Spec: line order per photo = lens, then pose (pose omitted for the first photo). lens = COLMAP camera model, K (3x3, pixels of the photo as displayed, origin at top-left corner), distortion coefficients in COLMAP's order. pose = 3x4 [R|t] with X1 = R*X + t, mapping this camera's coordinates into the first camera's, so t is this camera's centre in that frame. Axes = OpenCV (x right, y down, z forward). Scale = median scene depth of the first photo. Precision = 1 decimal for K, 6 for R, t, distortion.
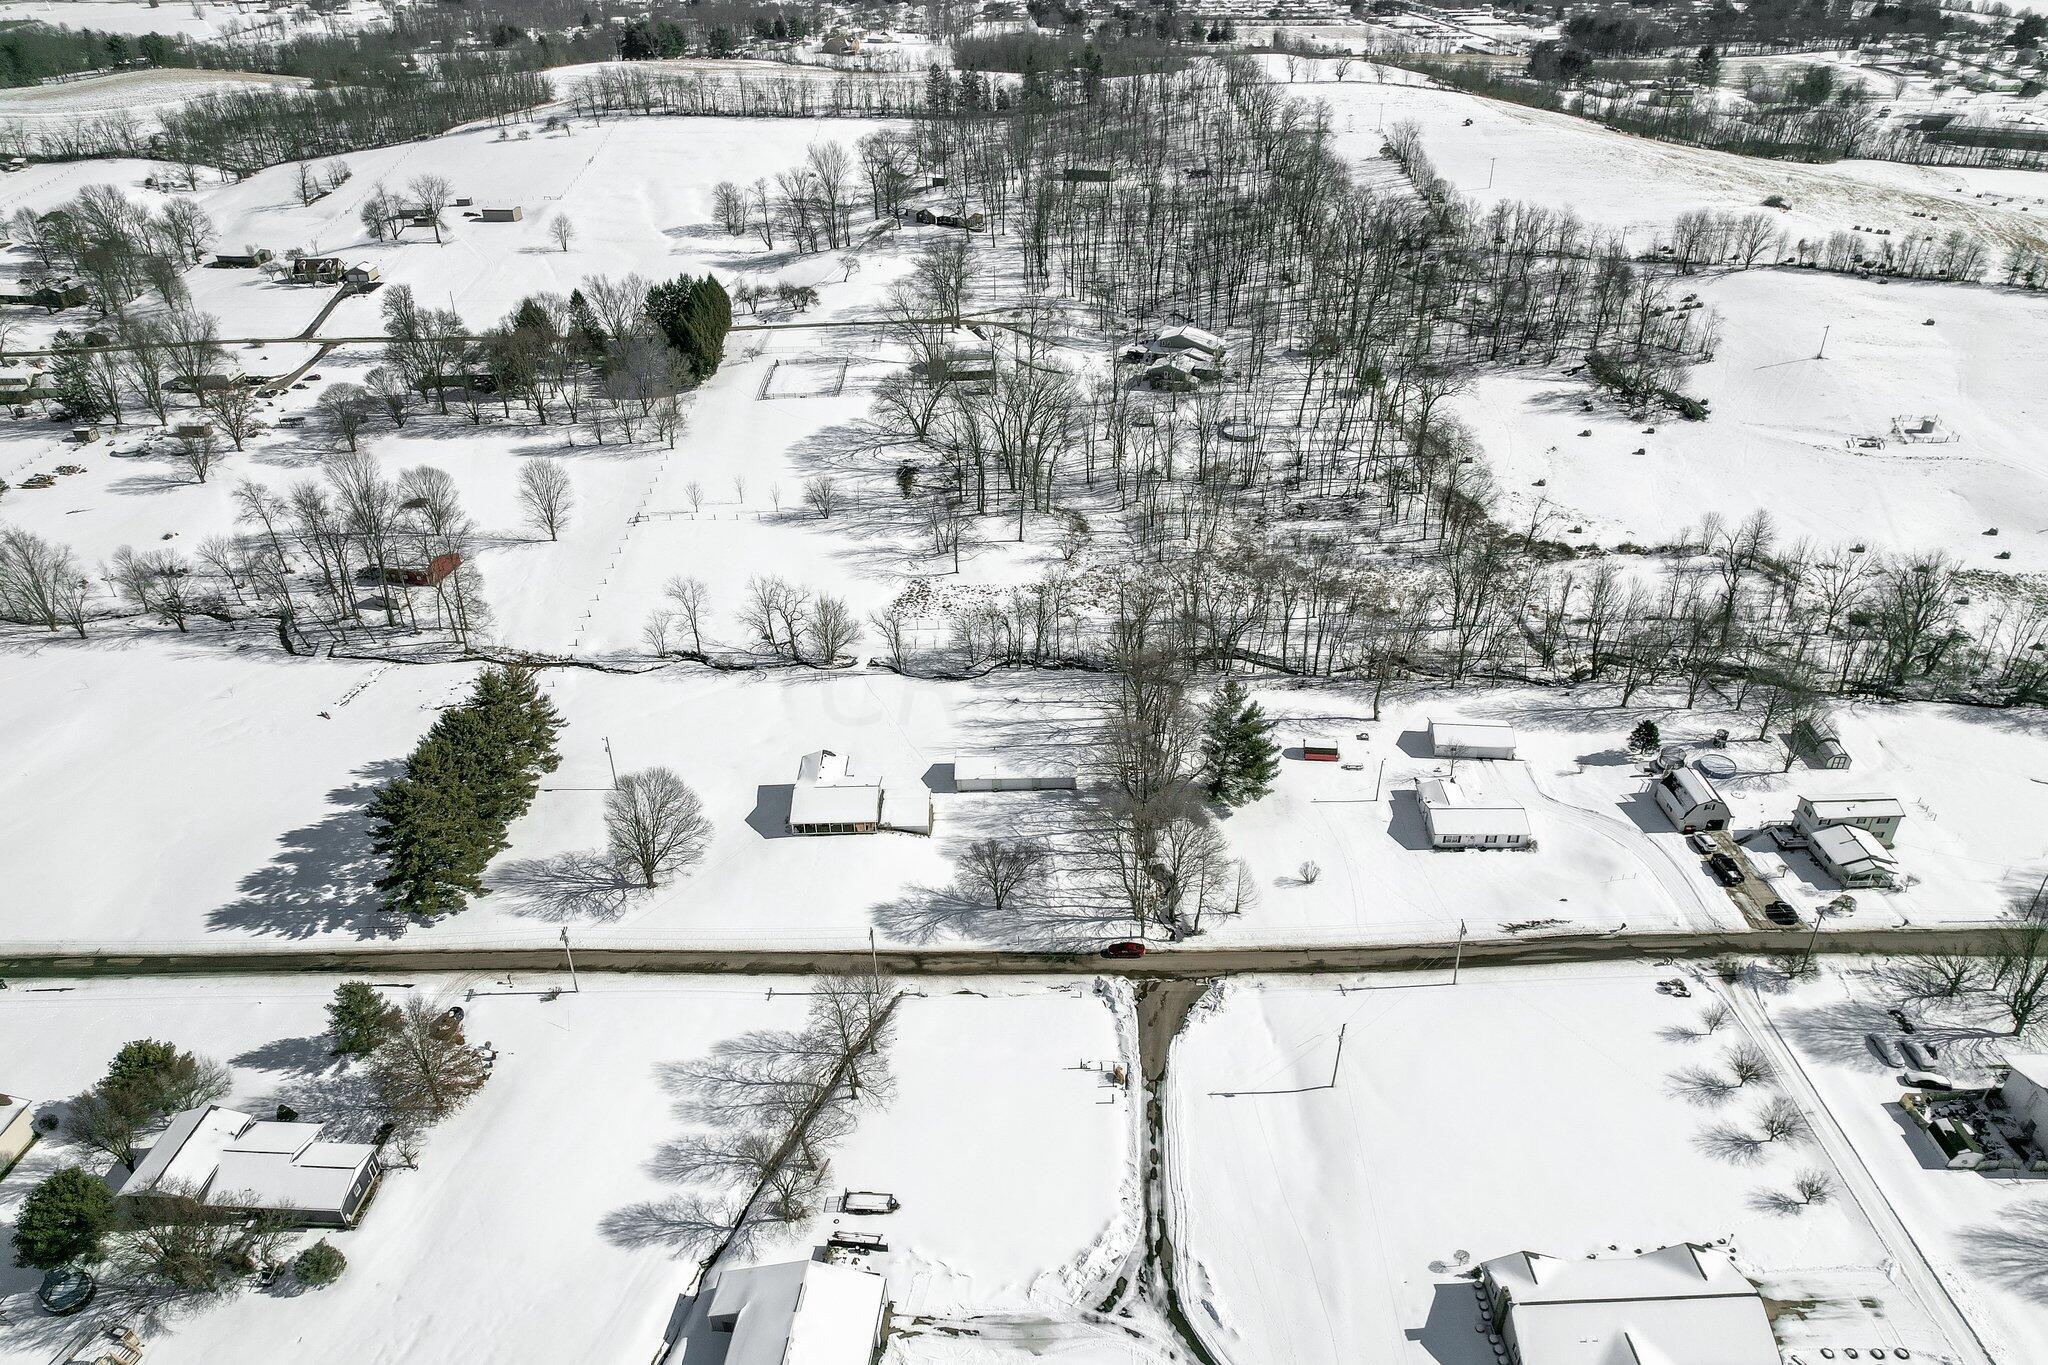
lens RADIAL K [[1338.0, 0, 1036.0], [0, 1338.0, 680.0], [0, 0, 1]] dist [-0.077516, 0.059987]
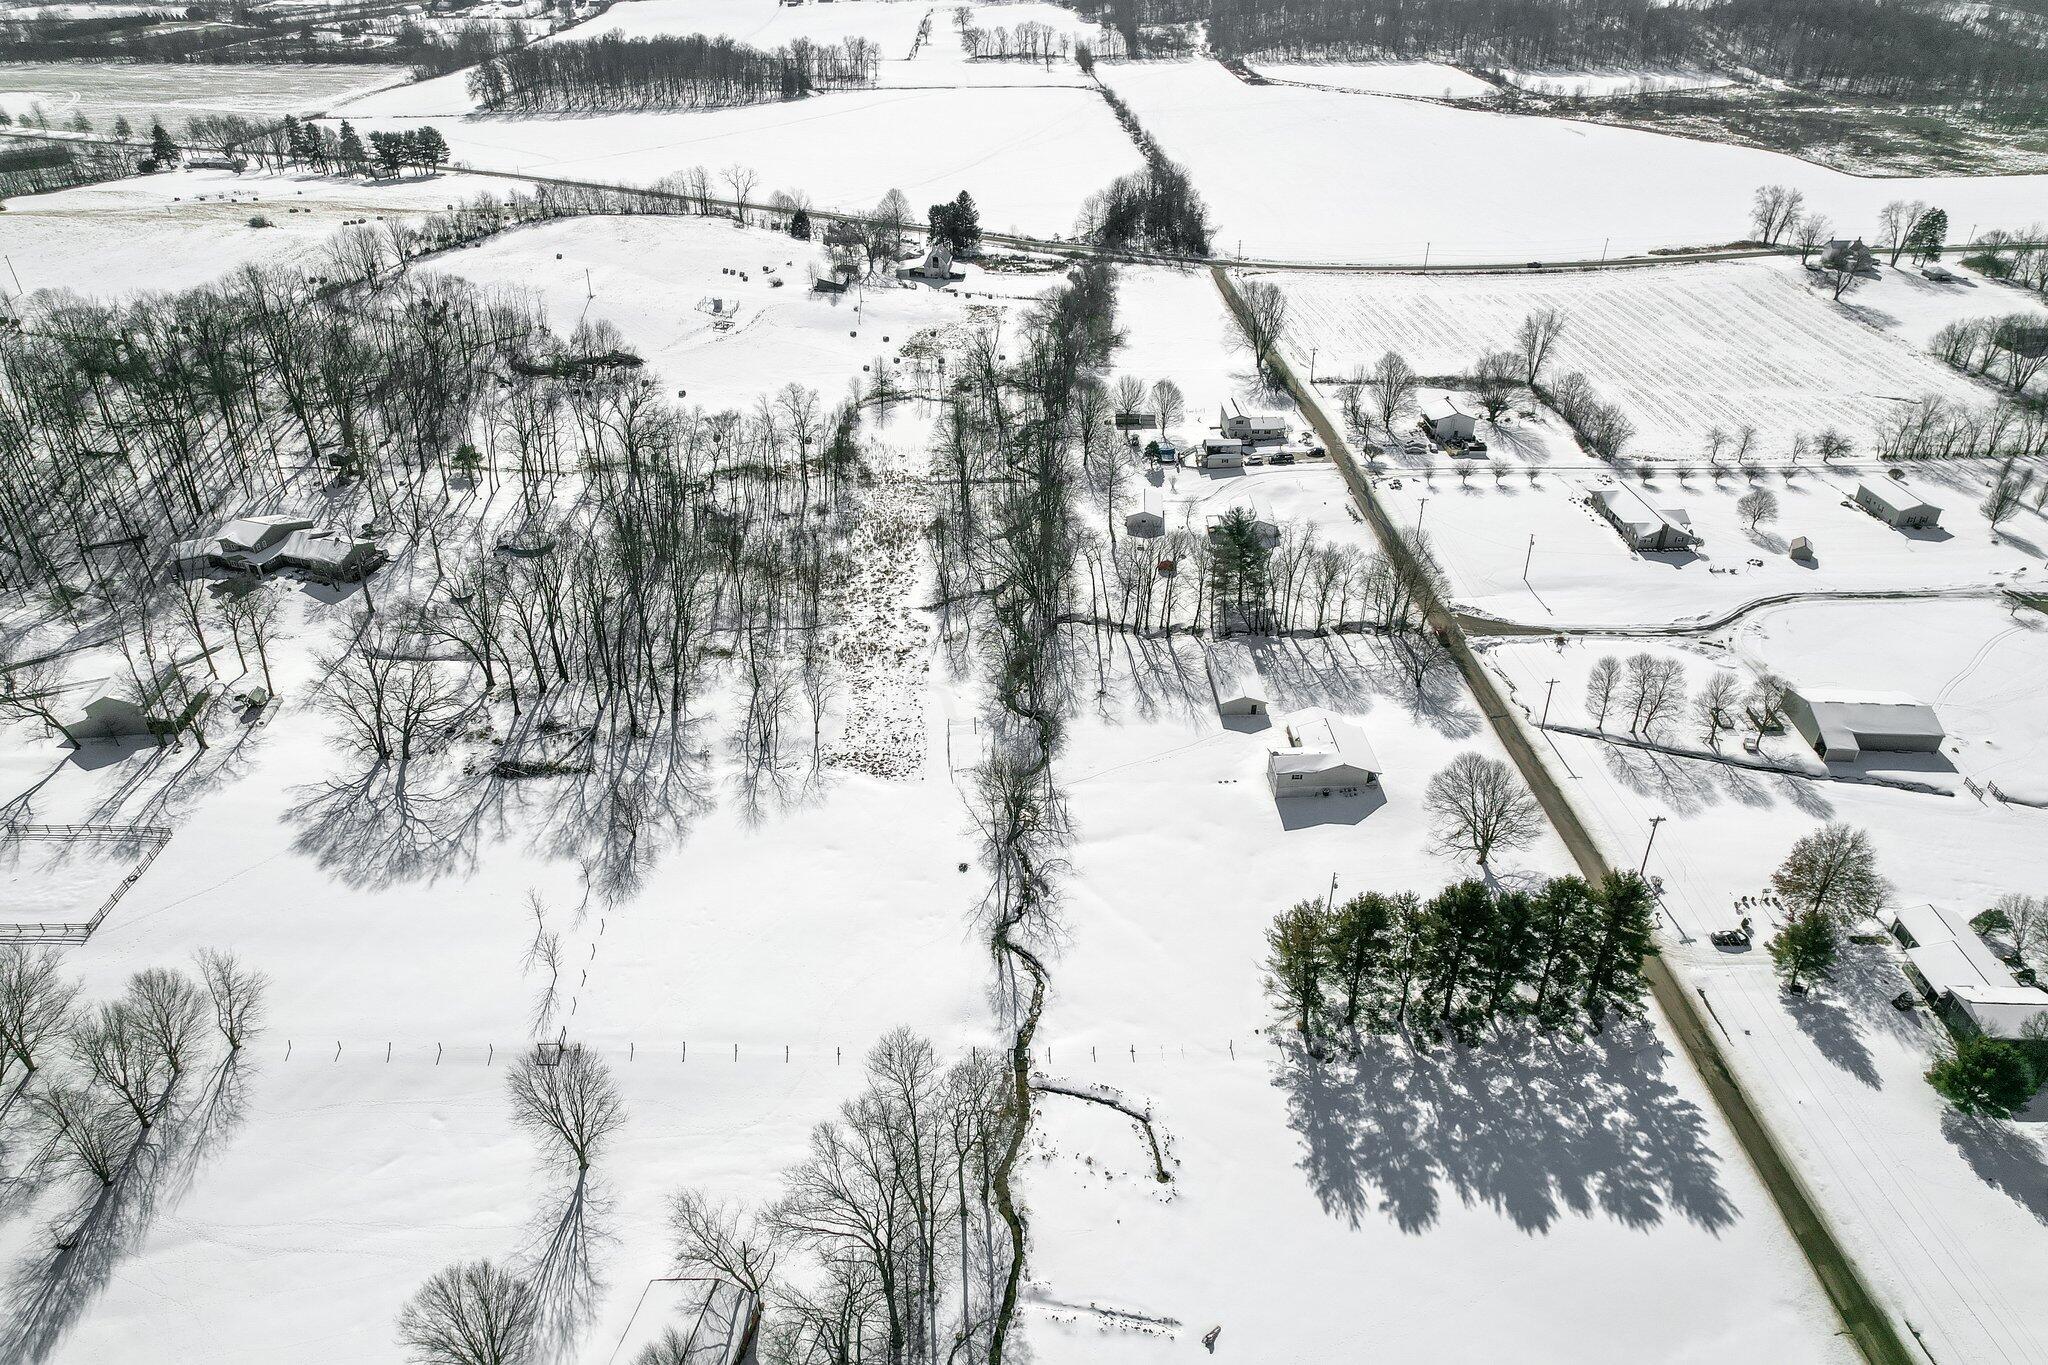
lens RADIAL K [[1337.8, 0, 1024.0], [0, 1337.8, 682.5], [0, 0, 1]] dist [-0.071063, 0.063772]
pose [[-0.025842, -0.511254, 0.859041, -1.101302], [0.518934, 0.727615, 0.448647, -0.595395], [-0.854424, 0.457379, 0.246504, 0.998428]]
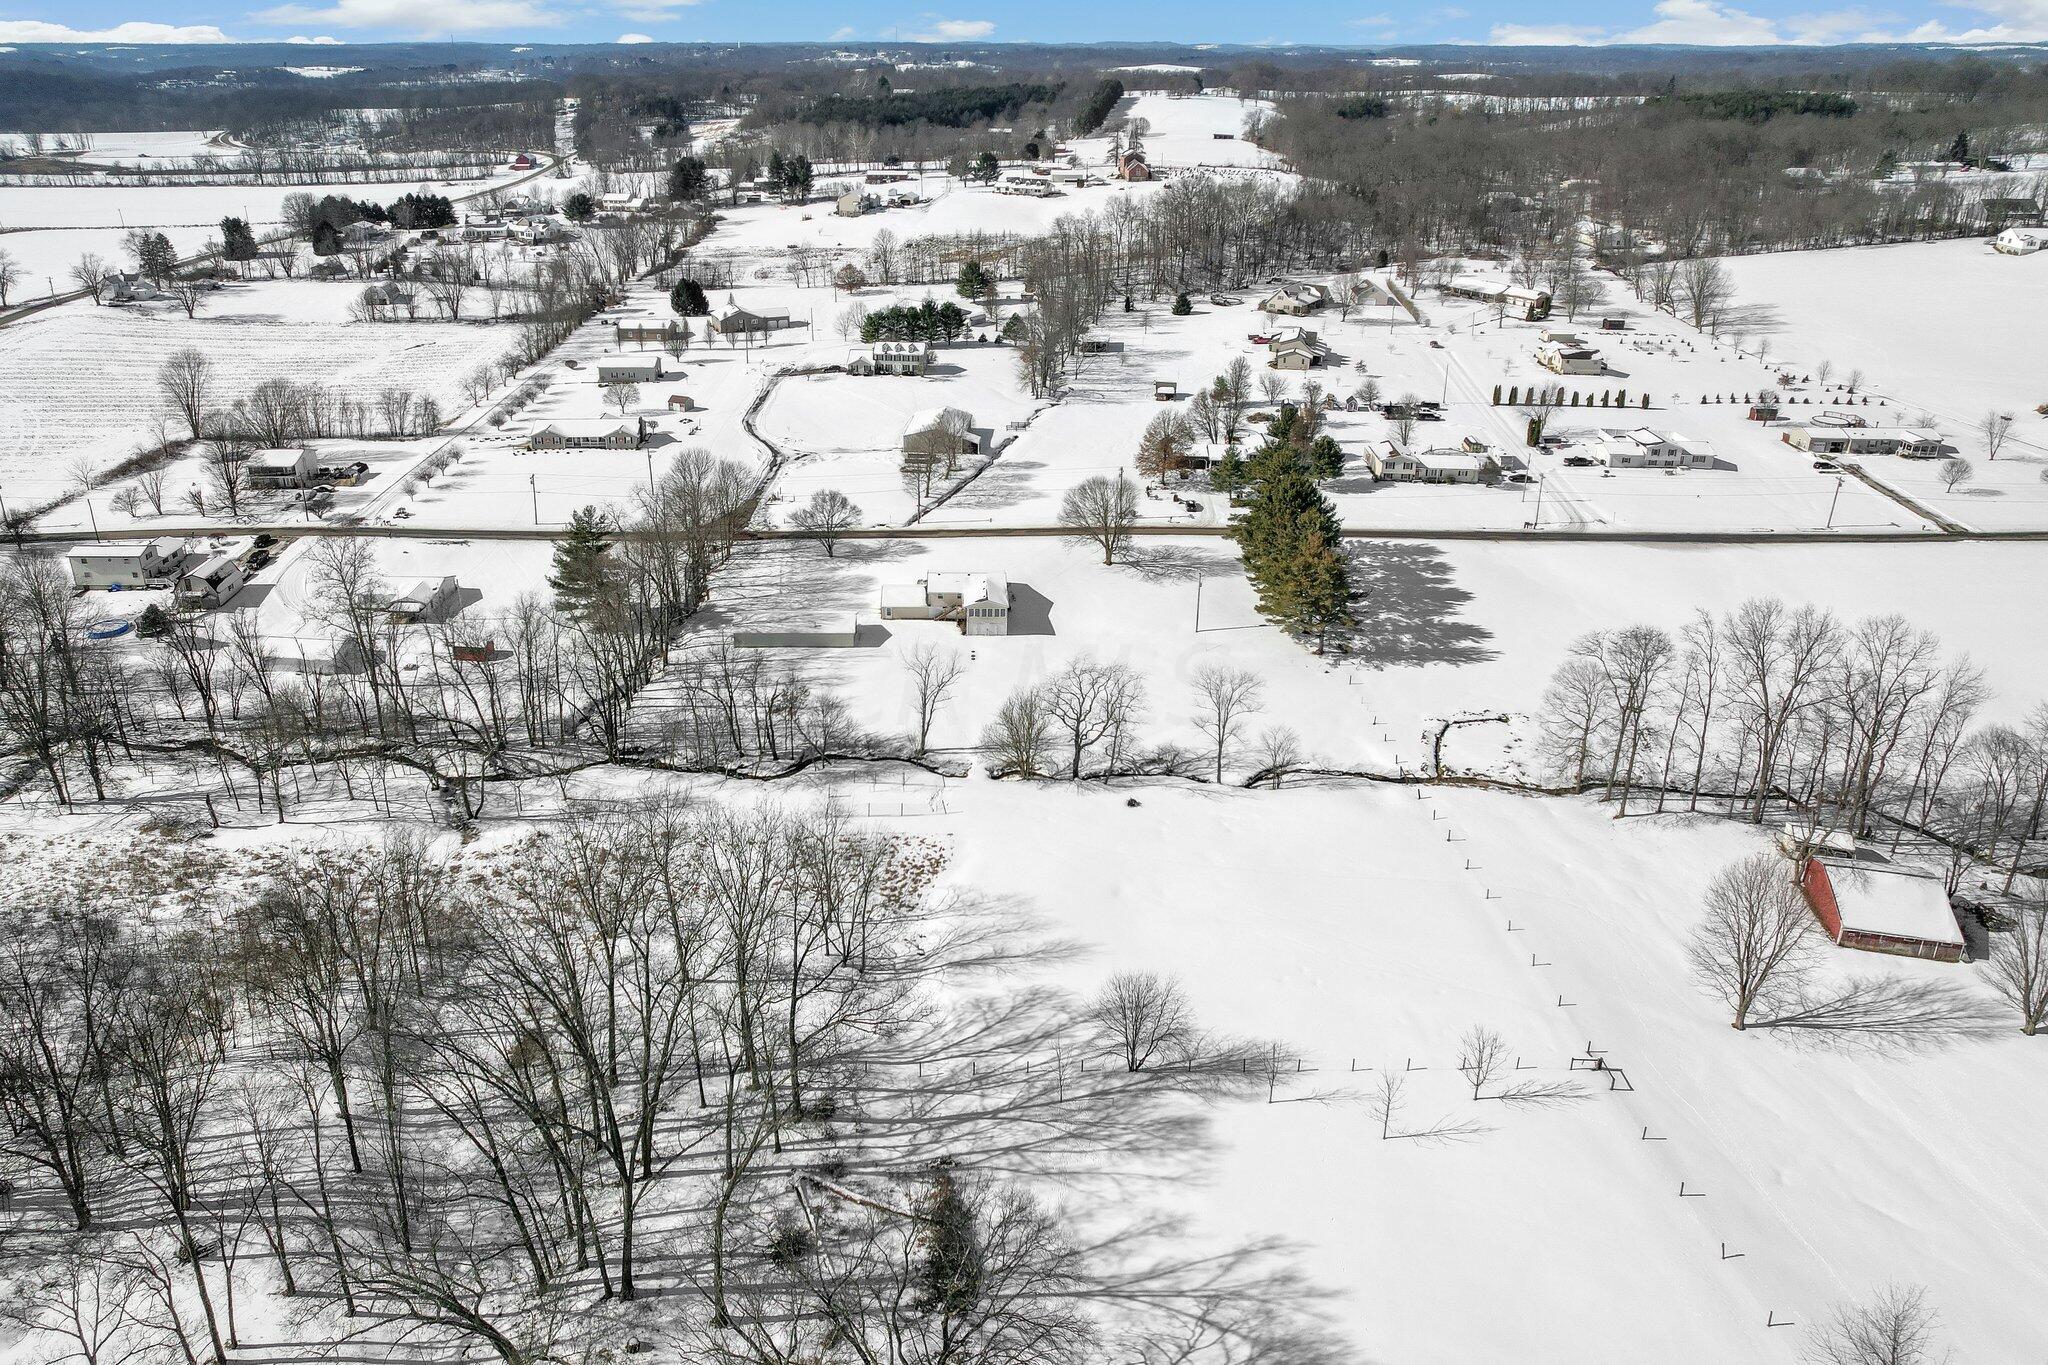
lens RADIAL K [[1318.1, 0, 963.4], [0, 1318.1, 624.1], [0, 0, 1]] dist [-0.076518, 0.058338]
pose [[-0.999802, 0.009719, 0.017355, -0.176609], [0.019807, 0.566942, 0.823520, -0.838171], [-0.001836, 0.823701, -0.567022, 1.764378]]
